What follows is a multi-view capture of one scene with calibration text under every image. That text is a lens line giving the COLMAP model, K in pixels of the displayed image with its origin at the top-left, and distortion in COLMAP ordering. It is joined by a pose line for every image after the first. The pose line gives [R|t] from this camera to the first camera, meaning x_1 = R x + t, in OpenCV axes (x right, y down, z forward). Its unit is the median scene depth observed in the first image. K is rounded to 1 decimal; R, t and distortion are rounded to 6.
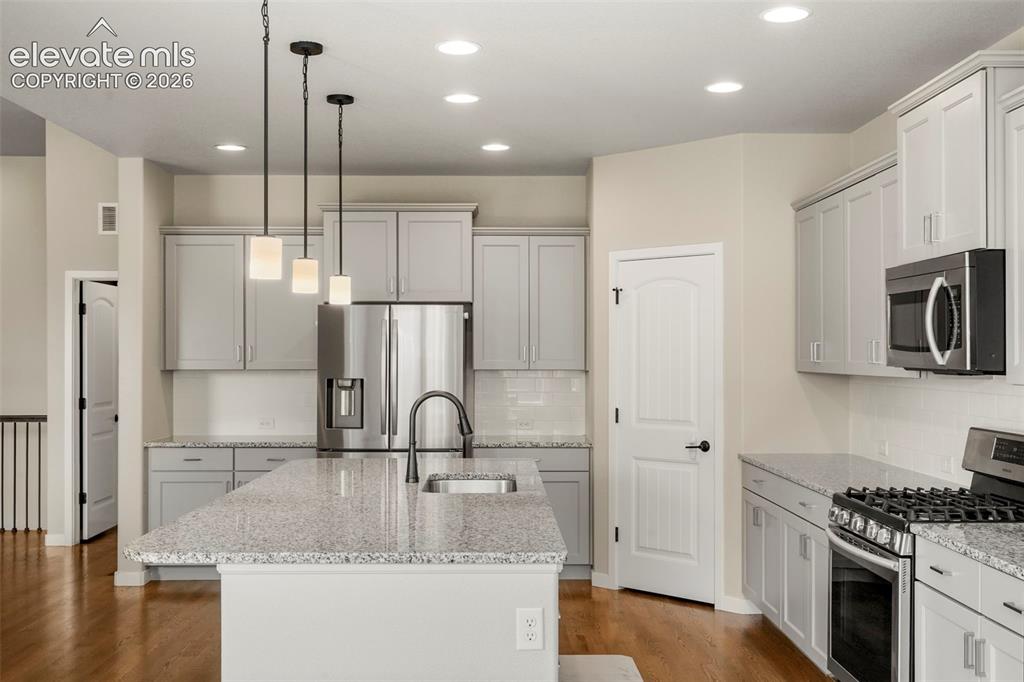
lens RADIAL K [[987.5, 0, 511.3], [0, 987.5, 363.9], [0, 0, 1]] dist [0.001821, -0.001520]
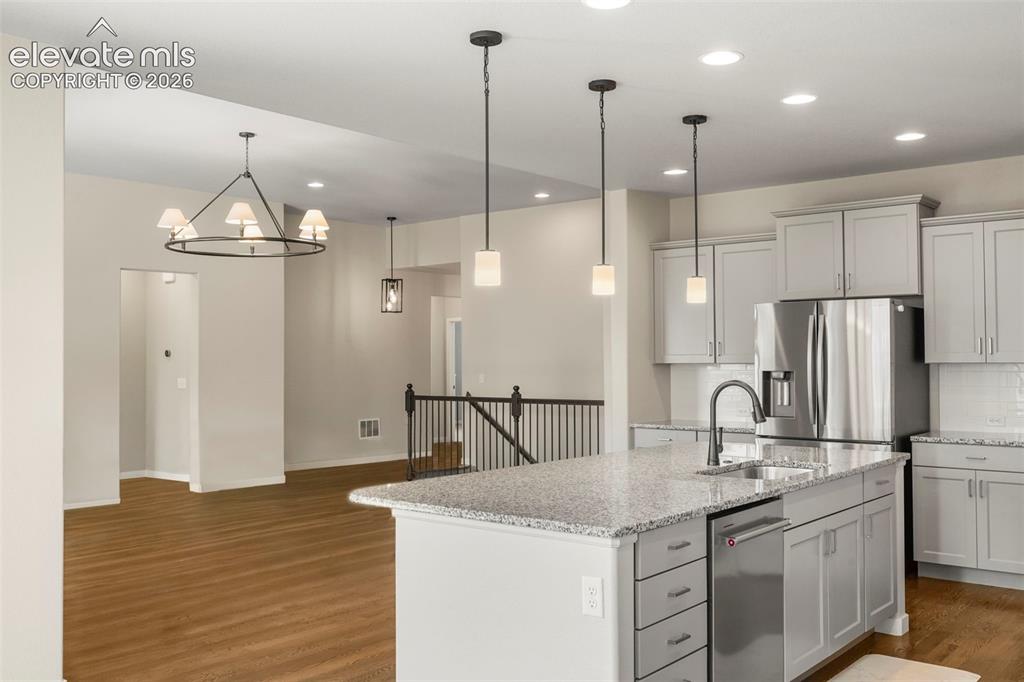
lens RADIAL K [[879.4, 0, 512.0], [0, 879.4, 341.0], [0, 0, 1]] dist [-0.007294, 0.001569]
pose [[0.800910, -0.016104, -0.598568, 0.174324], [0.002651, 0.999724, -0.023350, 0.003818], [0.598779, 0.017114, 0.800732, 0.057729]]
